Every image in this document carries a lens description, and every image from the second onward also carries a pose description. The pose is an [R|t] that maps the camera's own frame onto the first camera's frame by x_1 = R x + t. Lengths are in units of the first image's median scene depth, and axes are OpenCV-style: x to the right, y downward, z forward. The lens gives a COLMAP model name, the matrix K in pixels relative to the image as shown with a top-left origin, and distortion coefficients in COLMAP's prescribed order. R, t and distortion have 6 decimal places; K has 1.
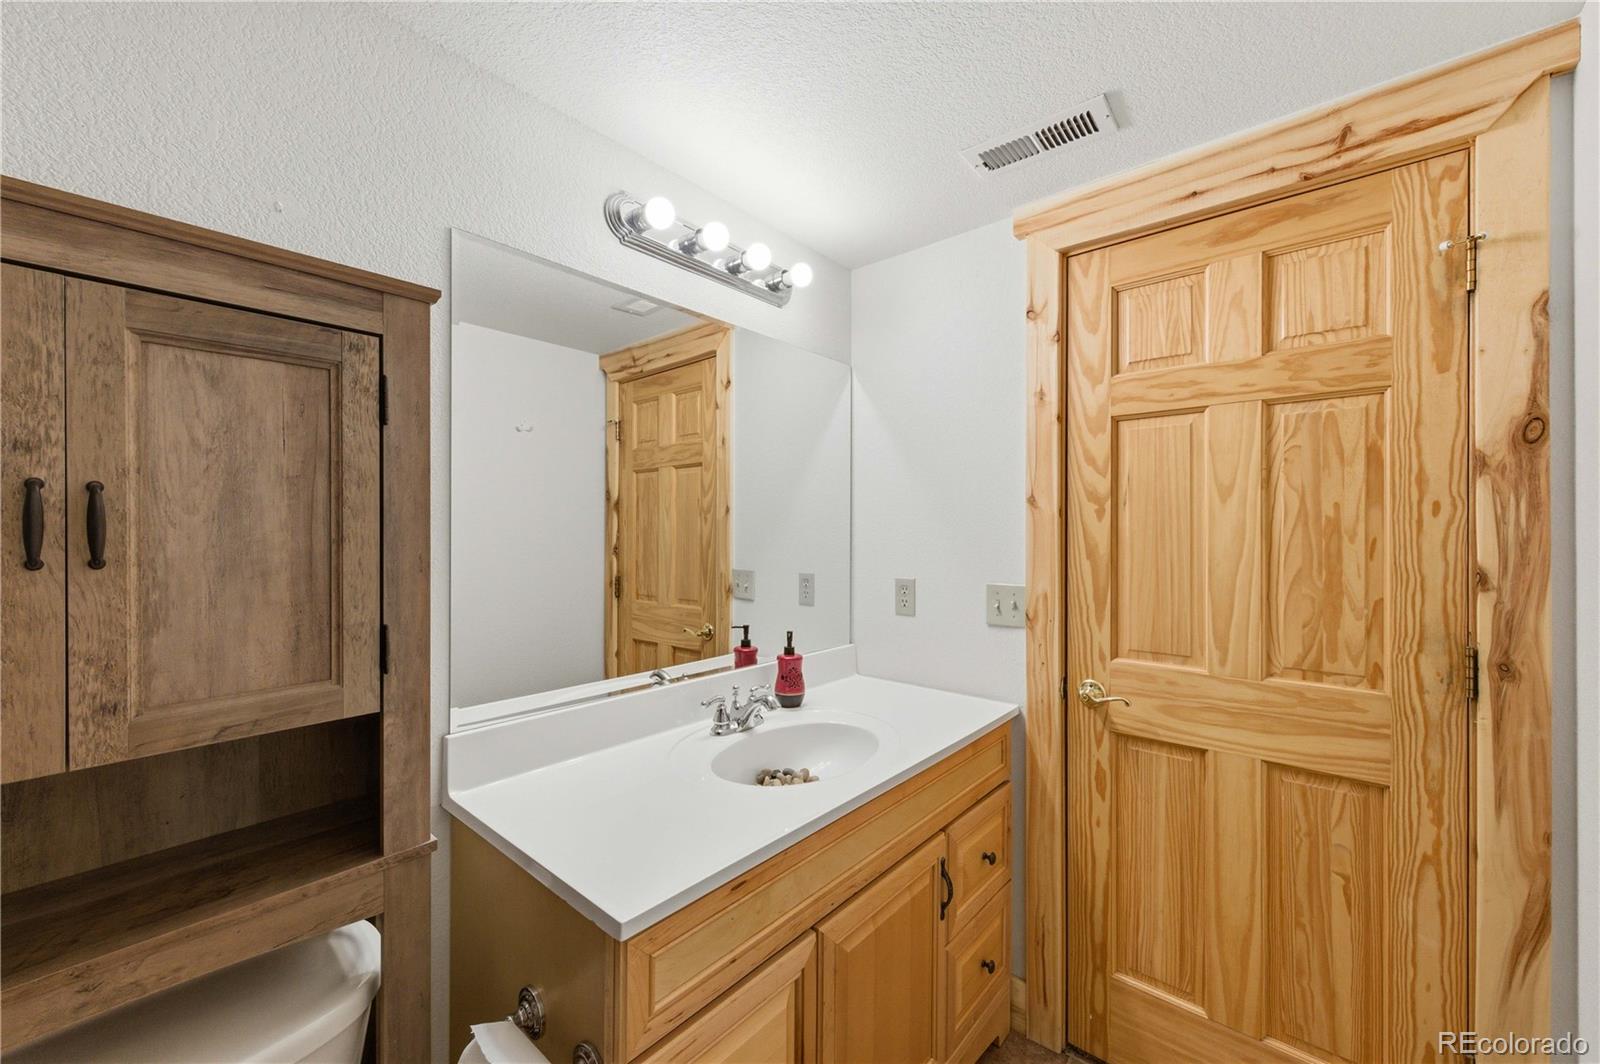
lens RADIAL K [[627.0, 0, 801.0], [0, 627.0, 528.8], [0, 0, 1]] dist [0.004567, -0.001354]
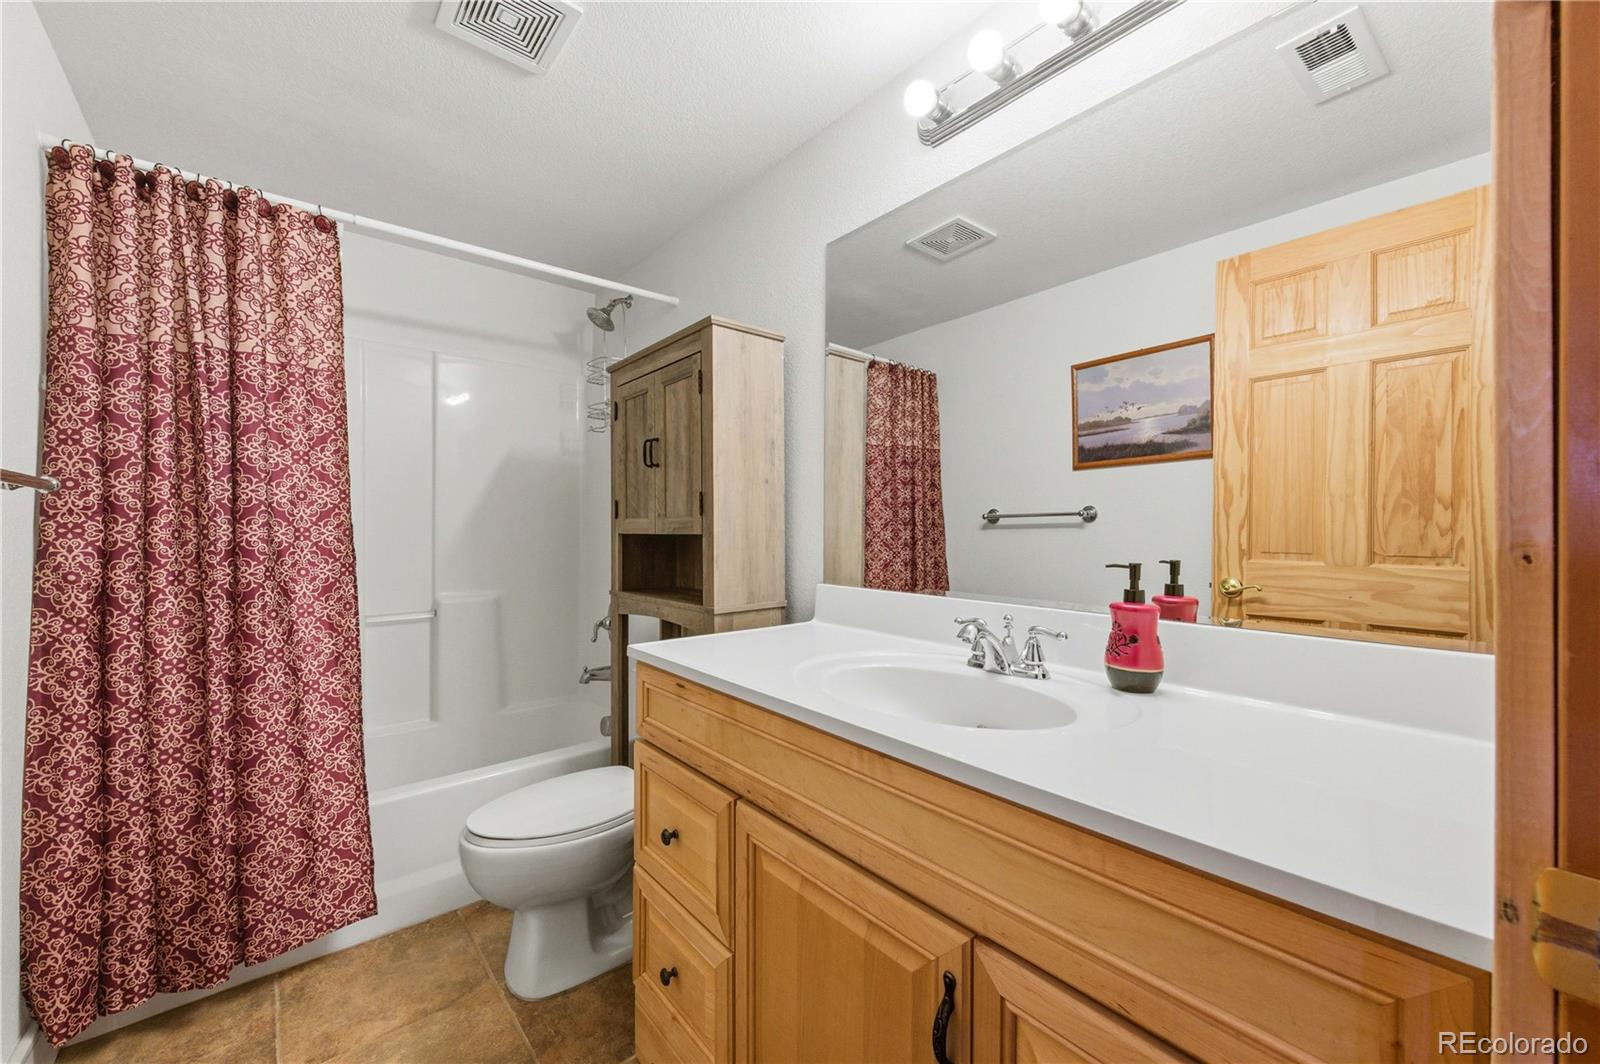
lens RADIAL K [[627.0, 0, 803.1], [0, 627.0, 531.9], [0, 0, 1]] dist [0.004567, -0.001354]
pose [[-0.158553, -0.003208, -0.987345, 0.880096], [-0.000523, 0.999995, -0.003165, 0.196119], [0.987350, 0.000015, -0.158554, 1.126411]]
